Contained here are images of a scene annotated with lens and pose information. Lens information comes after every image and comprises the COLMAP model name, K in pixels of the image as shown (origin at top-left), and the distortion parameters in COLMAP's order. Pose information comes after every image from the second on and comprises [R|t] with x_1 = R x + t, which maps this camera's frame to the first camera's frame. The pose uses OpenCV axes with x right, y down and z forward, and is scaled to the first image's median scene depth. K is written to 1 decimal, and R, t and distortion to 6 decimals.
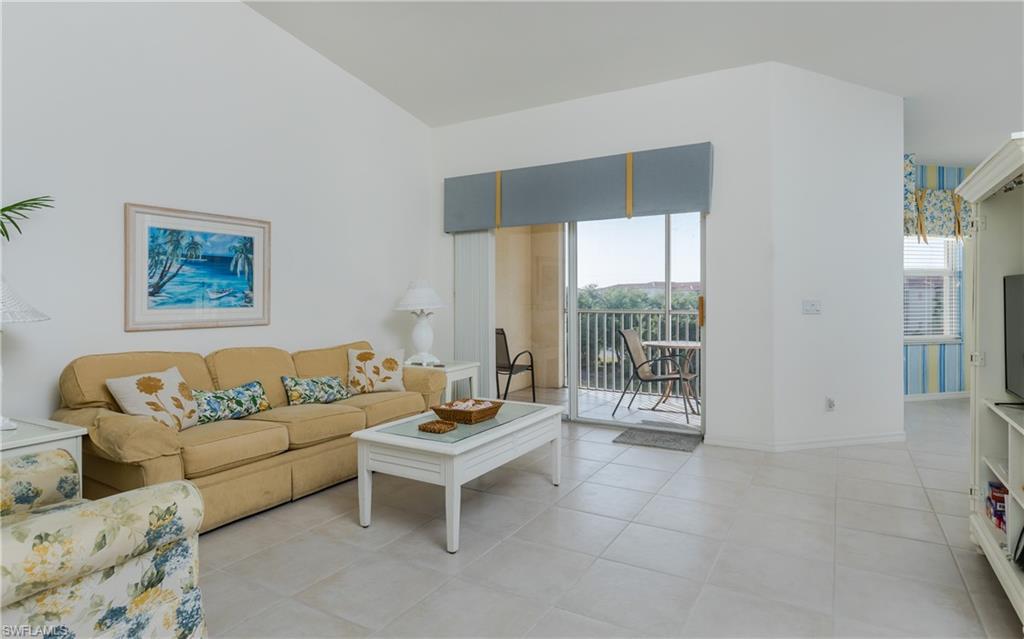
lens RADIAL K [[556.2, 0, 520.6], [0, 556.2, 296.5], [0, 0, 1]] dist [0.005573, -0.001106]
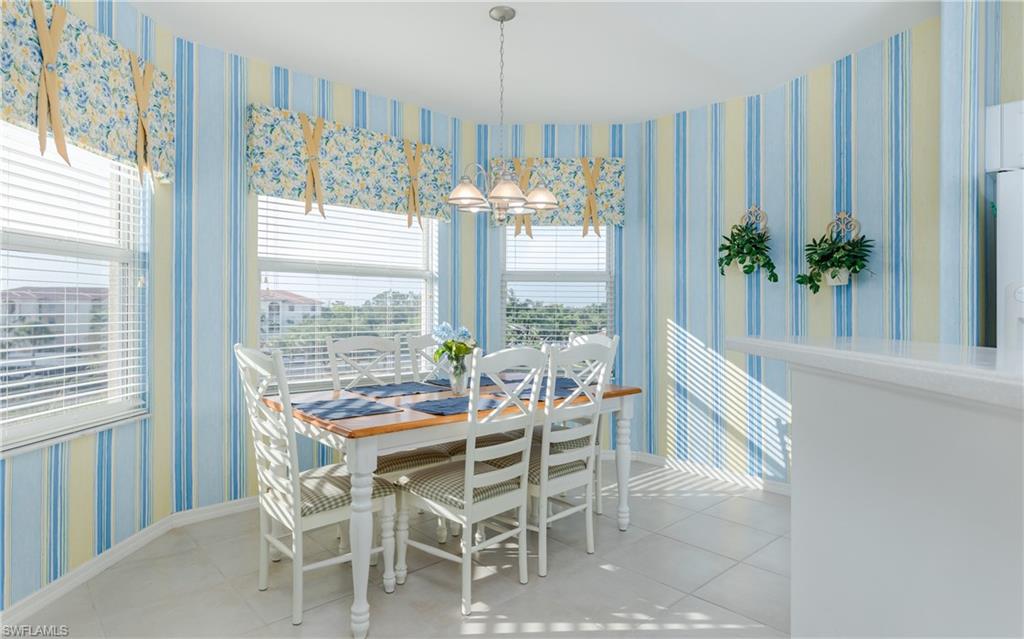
lens RADIAL K [[556.2, 0, 507.9], [0, 556.2, 310.5], [0, 0, 1]] dist [0.005573, -0.001106]
pose [[0.272009, 0.005824, 0.962277, 0.454916], [-0.003741, 0.999981, -0.004994, 0.001165], [-0.962288, -0.002242, 0.272025, 0.620917]]
